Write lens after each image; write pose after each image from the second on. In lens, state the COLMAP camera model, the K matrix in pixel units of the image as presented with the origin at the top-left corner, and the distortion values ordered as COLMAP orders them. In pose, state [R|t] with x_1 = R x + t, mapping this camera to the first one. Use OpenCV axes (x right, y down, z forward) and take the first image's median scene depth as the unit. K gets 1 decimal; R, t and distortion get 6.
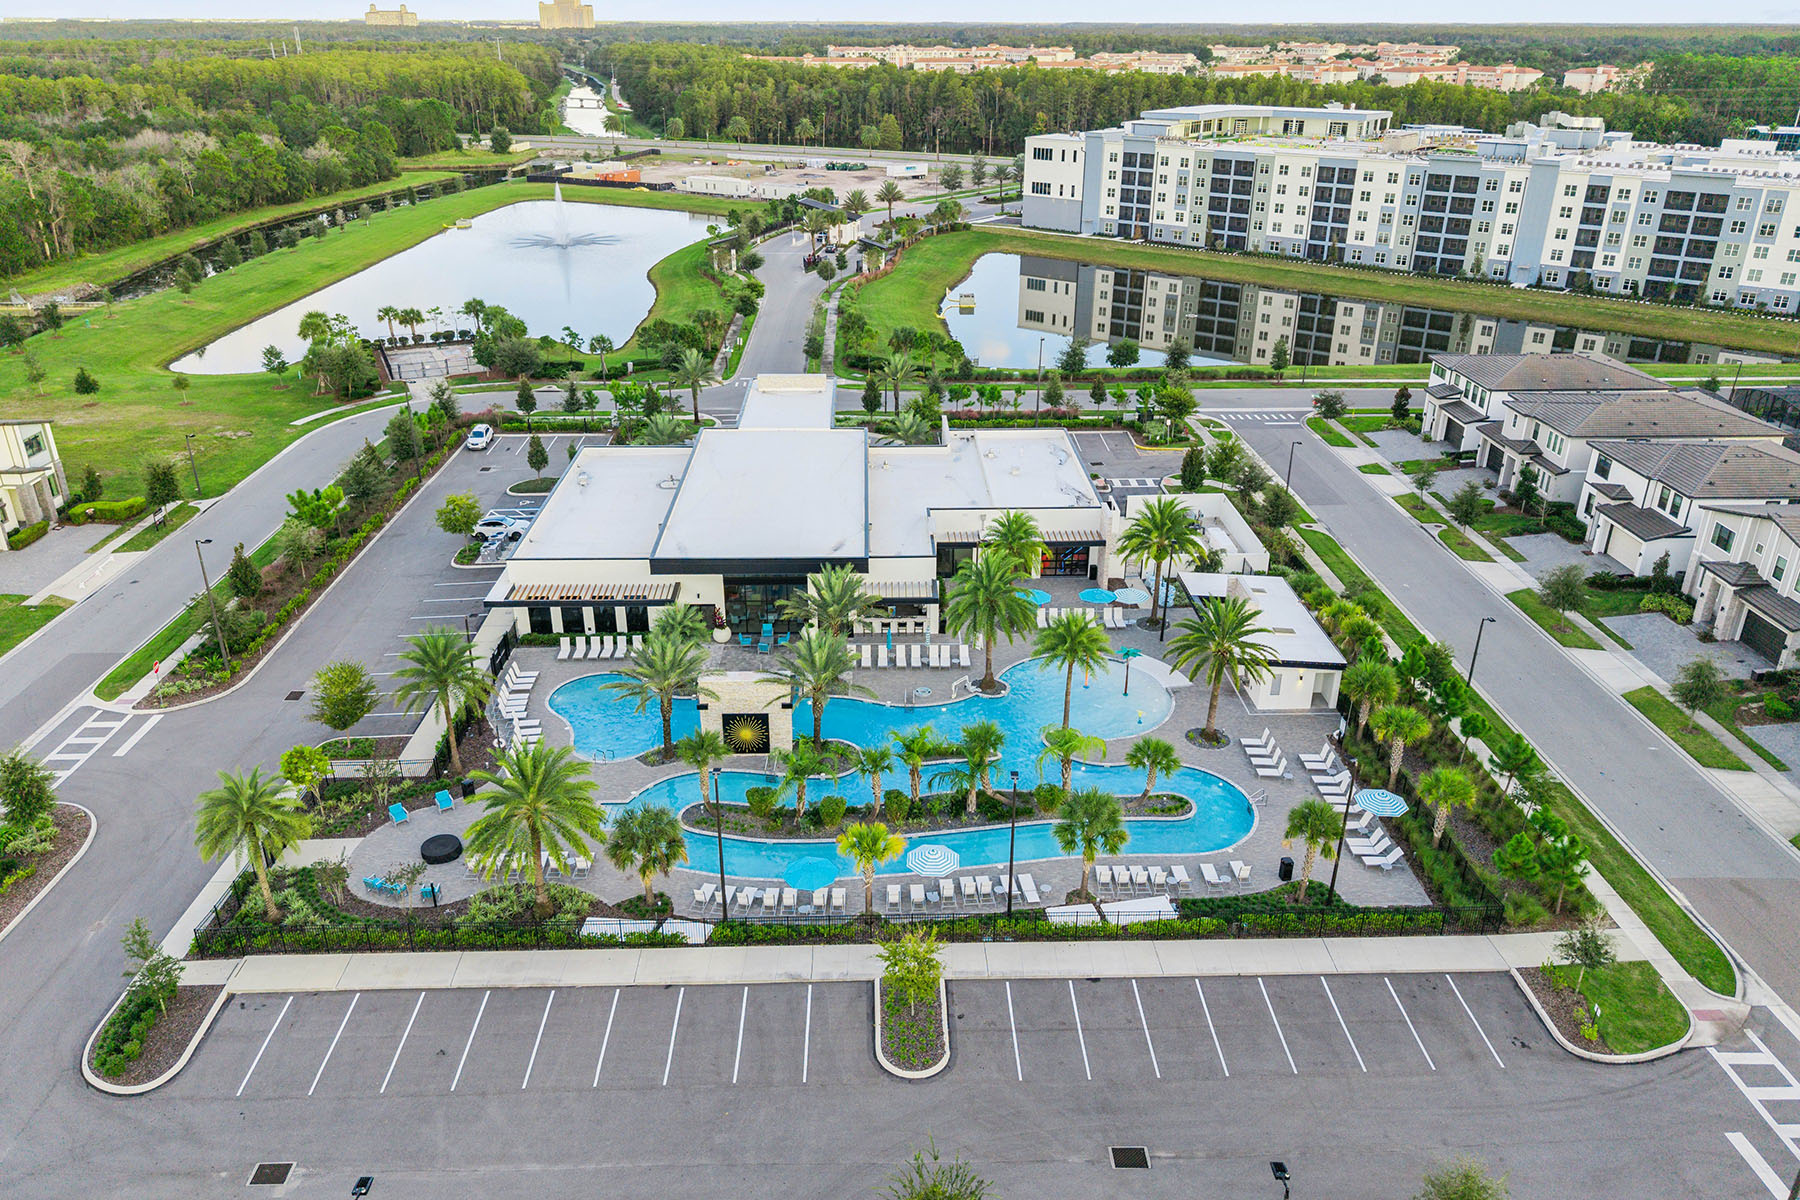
lens RADIAL K [[1255.6, 0, 900.0], [0, 1255.6, 600.0], [0, 0, 1]] dist [0.064658, -0.061131]
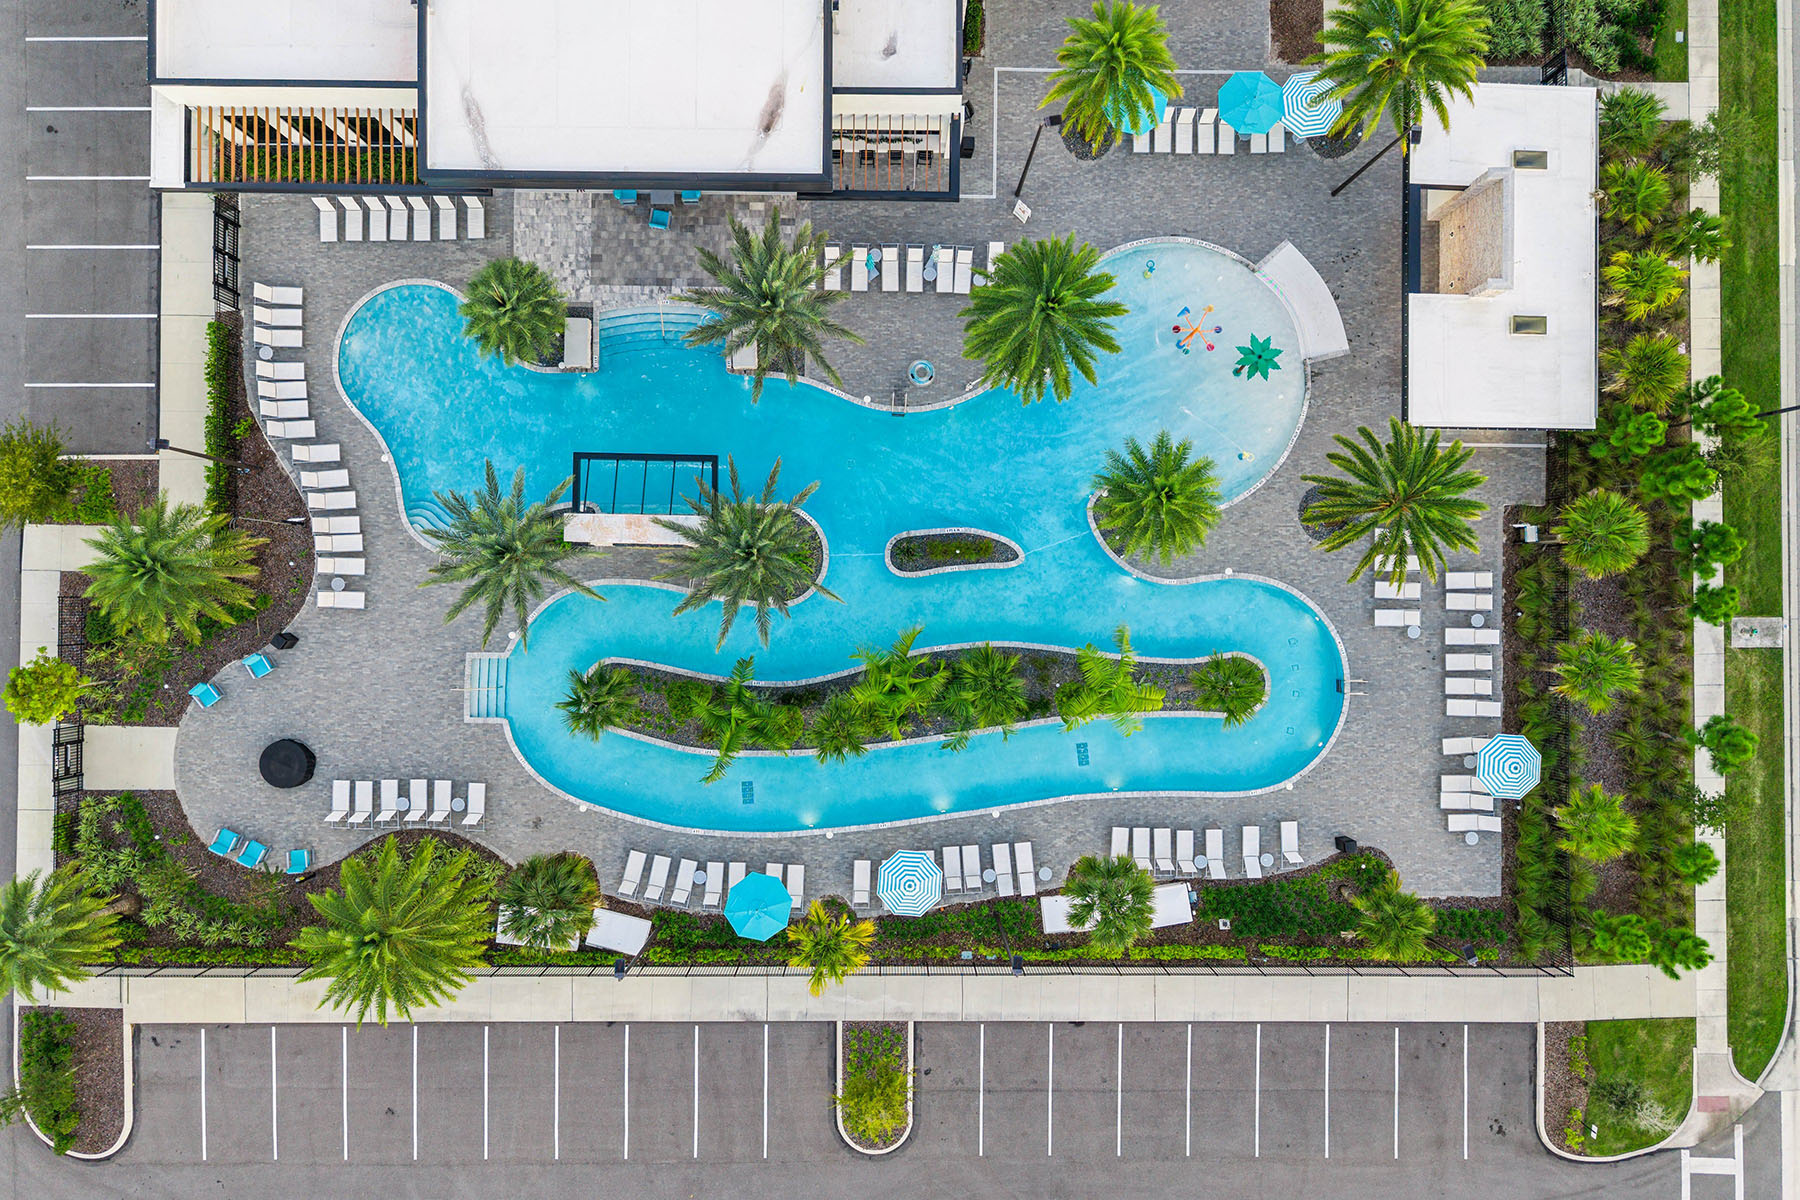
lens RADIAL K [[1255.6, 0, 900.0], [0, 1255.6, 600.0], [0, 0, 1]] dist [0.064658, -0.061131]
pose [[0.999440, 0.031404, 0.011573, 0.003690], [-0.023835, 0.425119, 0.904823, -0.454887], [0.023495, -0.904592, 0.425630, 0.614766]]
